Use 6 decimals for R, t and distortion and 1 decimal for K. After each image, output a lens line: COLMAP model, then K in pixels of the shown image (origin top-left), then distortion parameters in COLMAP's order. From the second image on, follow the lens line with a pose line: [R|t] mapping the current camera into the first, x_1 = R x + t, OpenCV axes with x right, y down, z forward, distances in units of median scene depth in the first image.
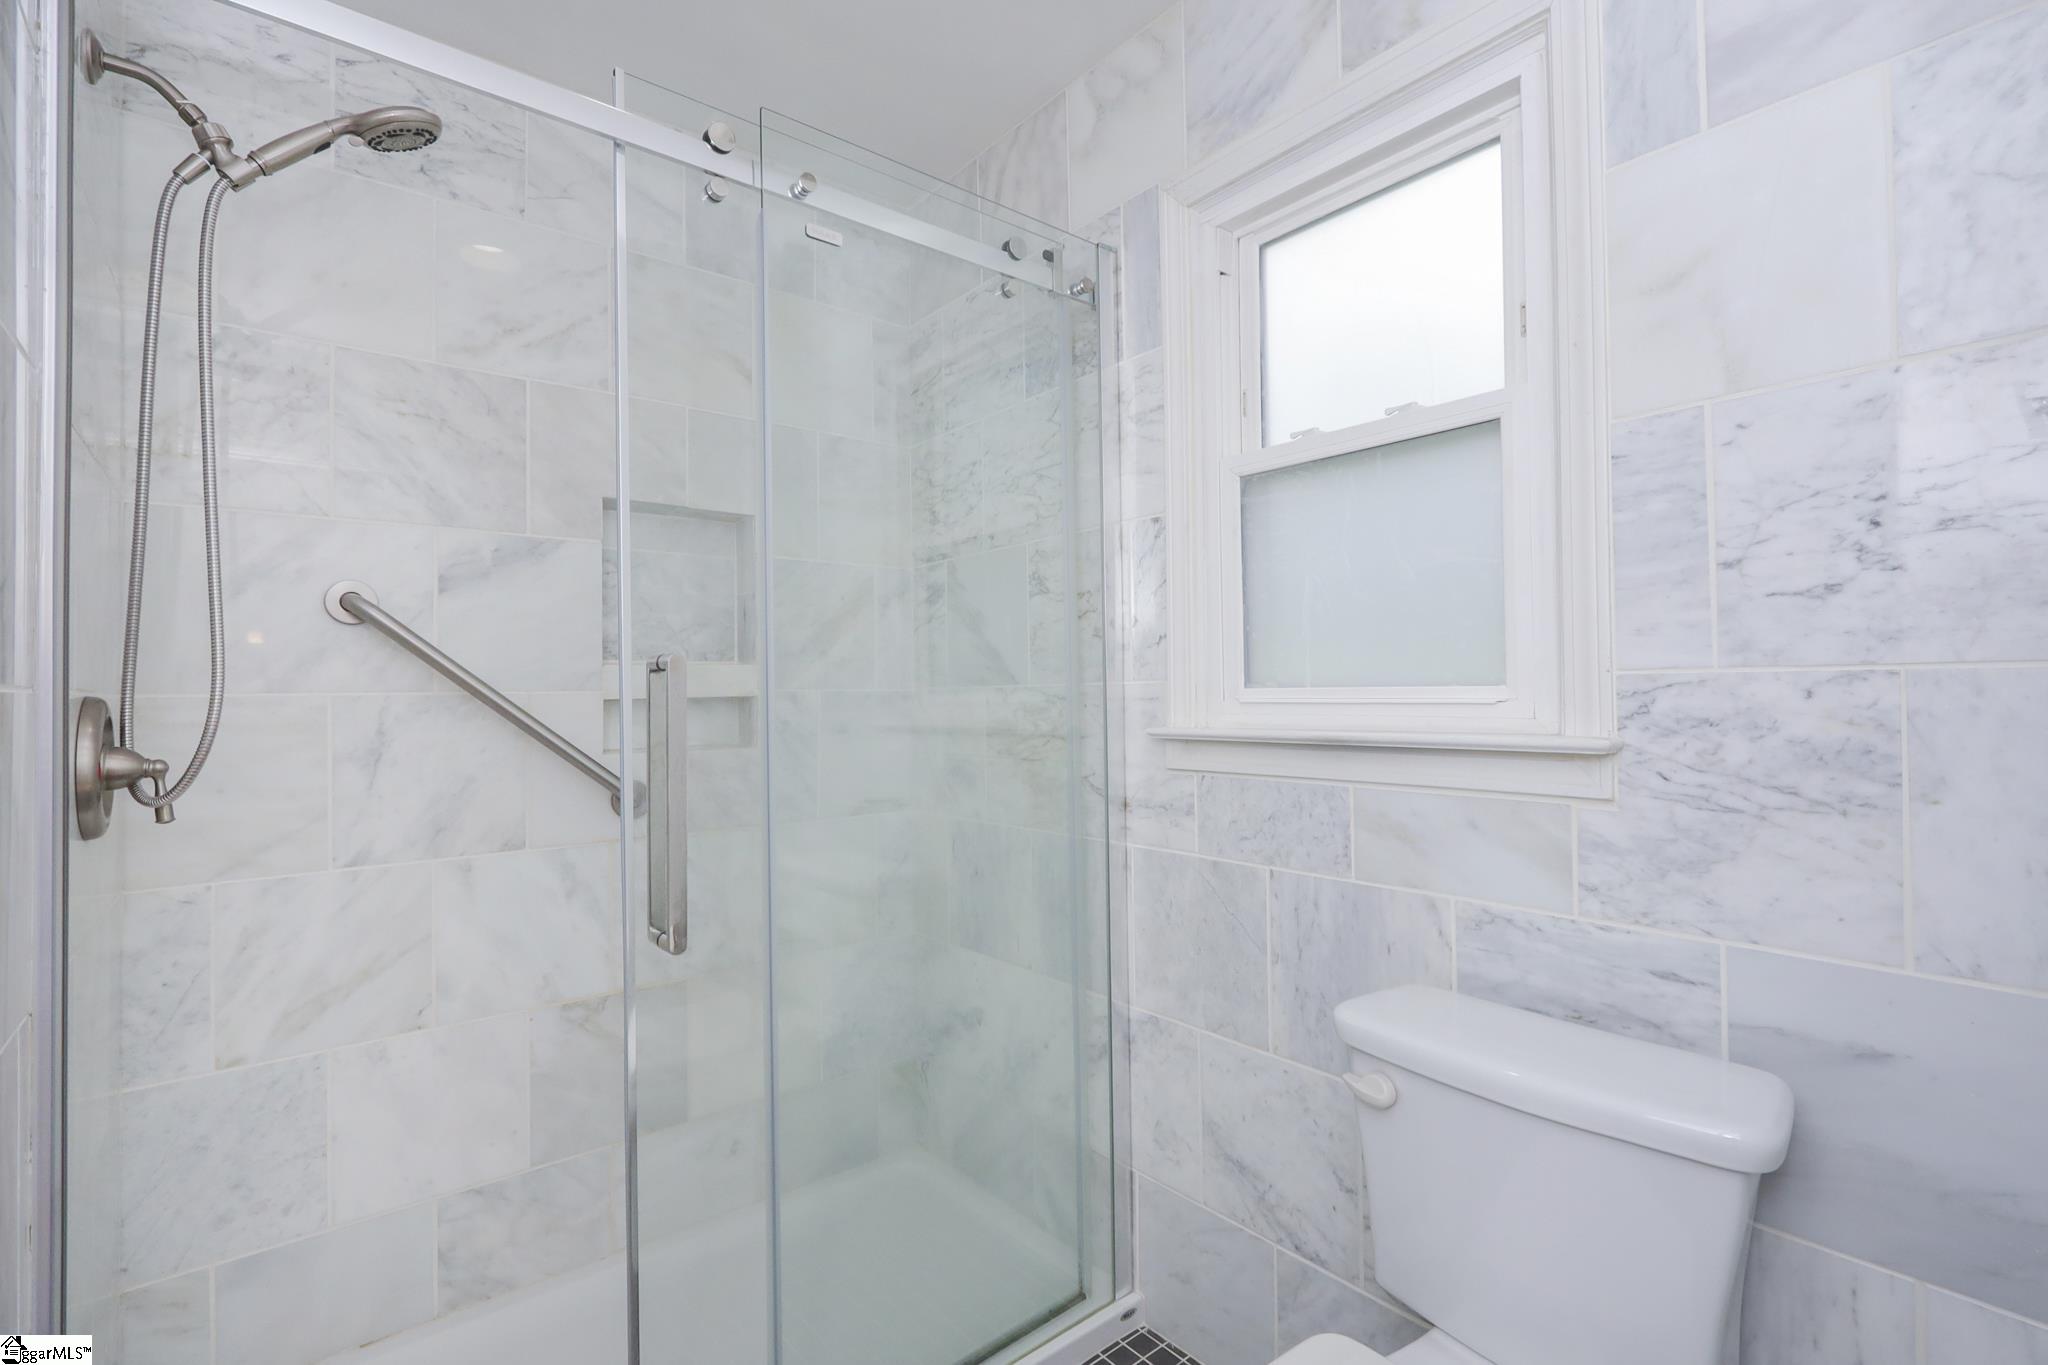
lens RADIAL K [[940.2, 0, 1028.7], [0, 940.2, 679.3], [0, 0, 1]] dist [-0.005792, -0.002197]
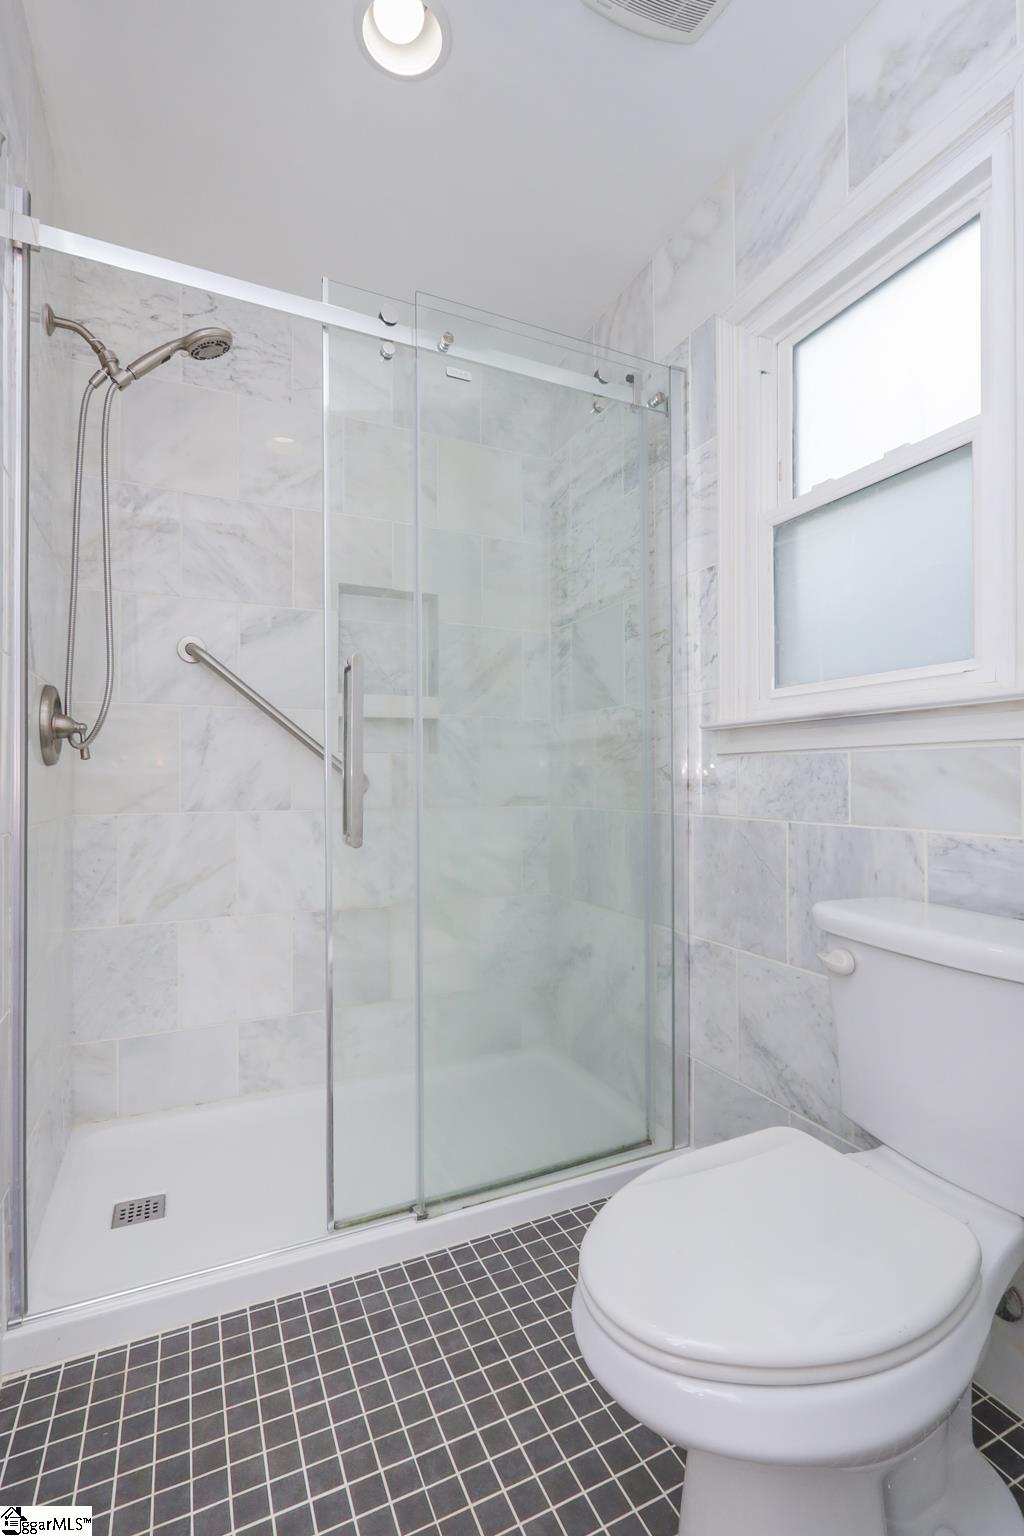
lens RADIAL K [[705.1, 0, 500.2], [0, 705.1, 777.6], [0, 0, 1]] dist [-0.005792, -0.002197]
pose [[0.964964, 0.010101, -0.262186, 0.120466], [-0.006406, 0.999868, 0.014943, 0.121583], [0.262302, -0.012740, 0.964902, -0.044404]]
